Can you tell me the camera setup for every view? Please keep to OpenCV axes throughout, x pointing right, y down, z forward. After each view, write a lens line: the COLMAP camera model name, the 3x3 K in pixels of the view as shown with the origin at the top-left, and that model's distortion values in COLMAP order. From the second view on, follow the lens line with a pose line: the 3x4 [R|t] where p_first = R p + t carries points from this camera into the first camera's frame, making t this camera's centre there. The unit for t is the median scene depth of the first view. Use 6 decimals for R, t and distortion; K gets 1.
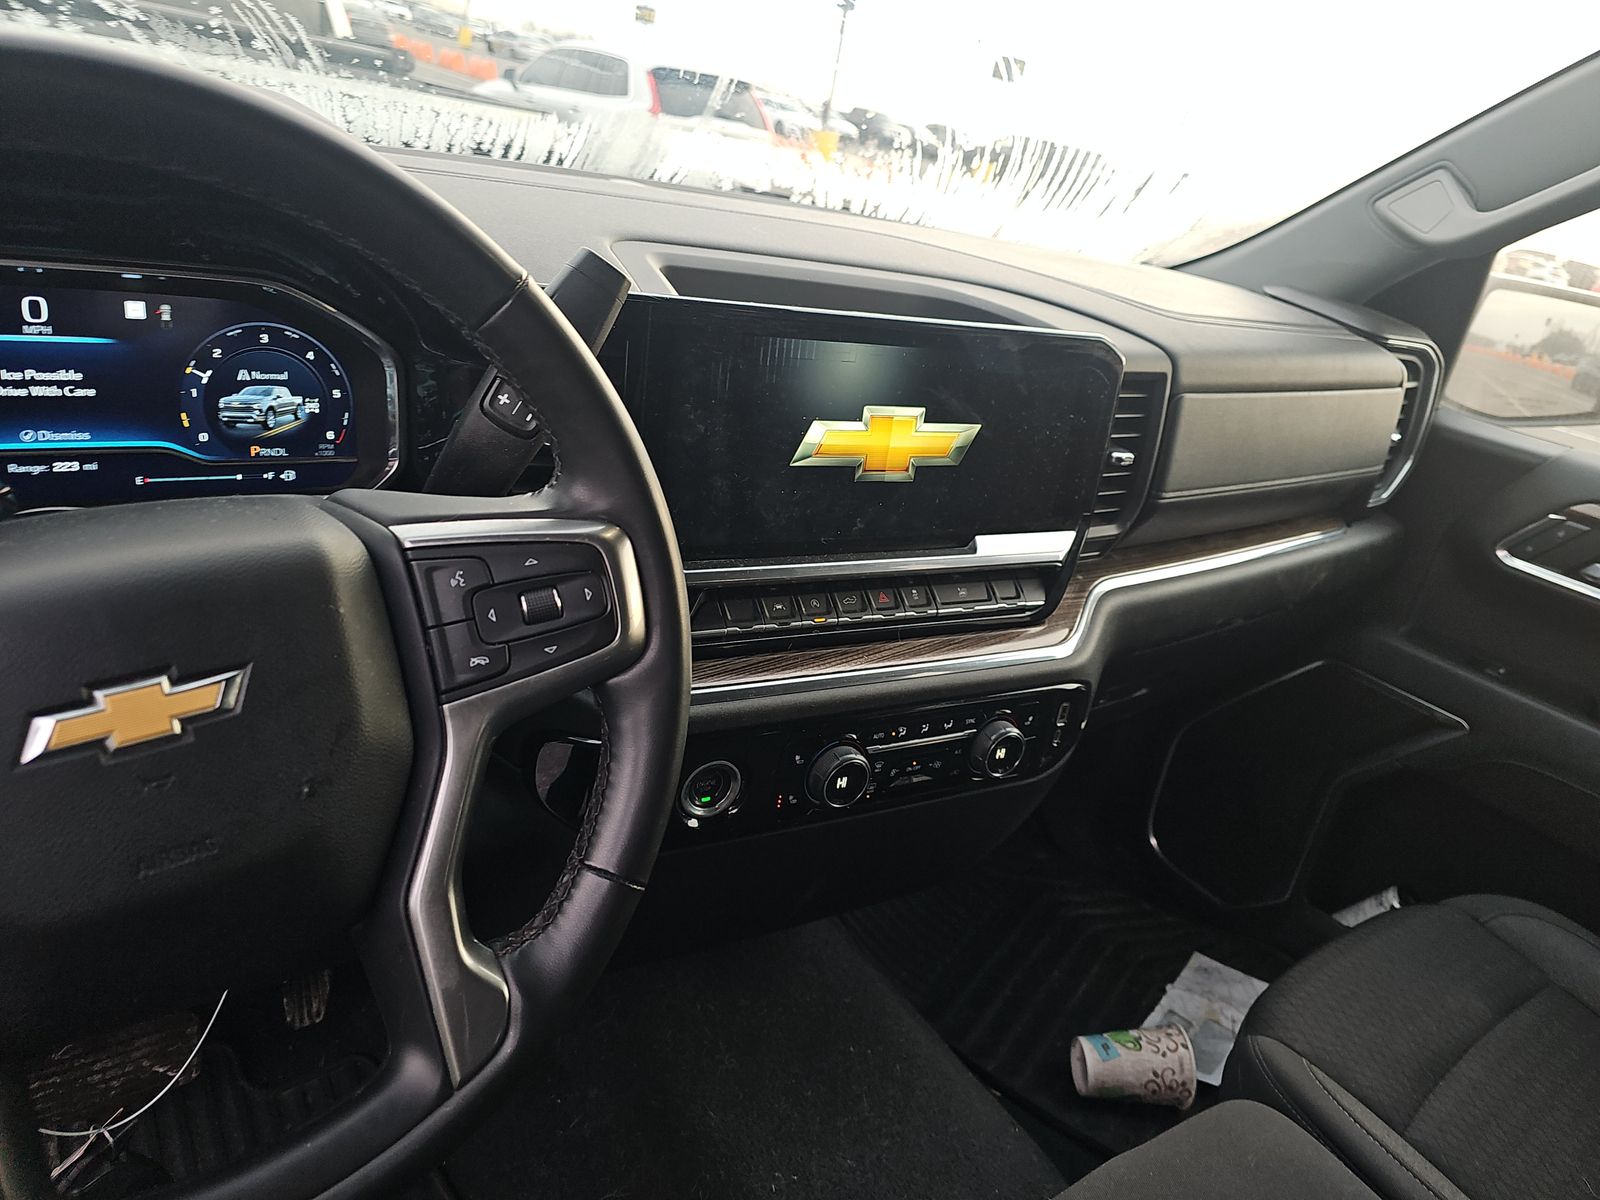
lens RADIAL K [[1059.0, 0, 802.4], [0, 1059.0, 614.2], [0, 0, 1]] dist [0.065300, -0.061085]
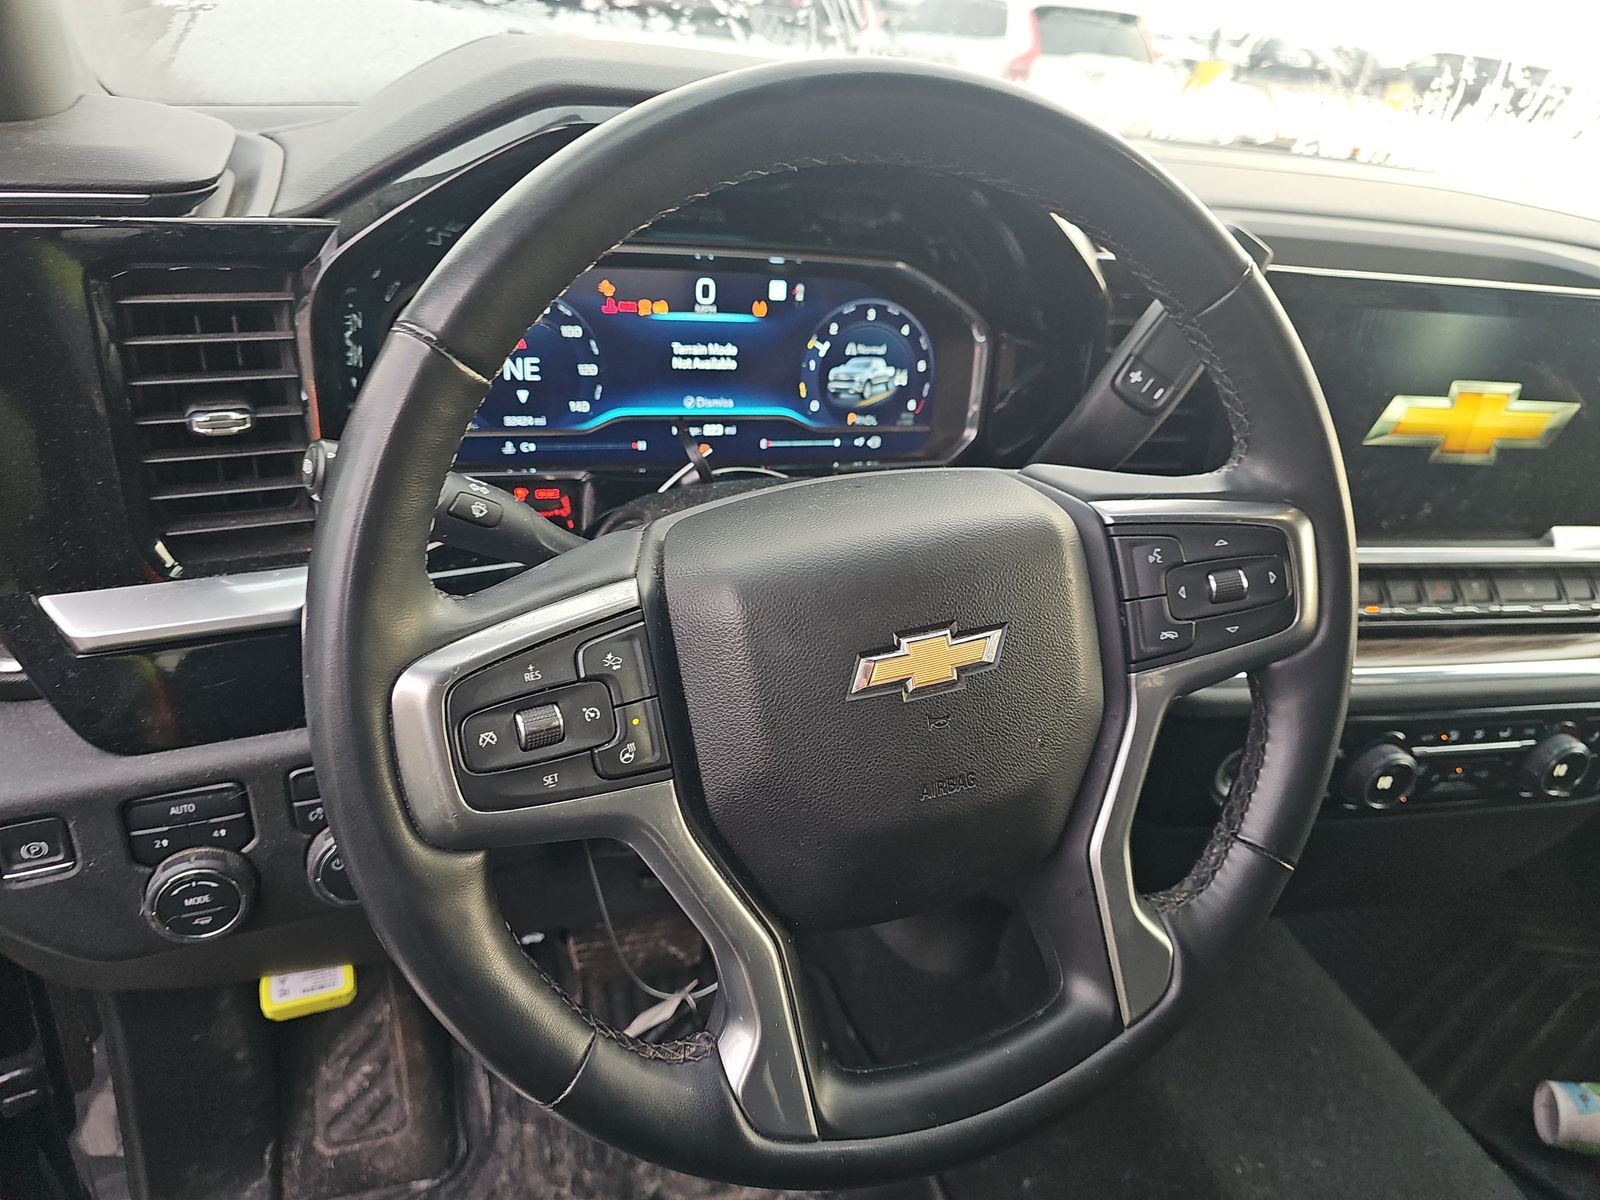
lens RADIAL K [[1065.0, 0, 904.5], [0, 1065.0, 635.2], [0, 0, 1]] dist [0.052954, -0.066078]
pose [[0.956737, 0.082291, -0.279076, -0.138275], [-0.068036, 0.995853, 0.060403, -0.000874], [0.282889, -0.038802, 0.958367, -0.044041]]
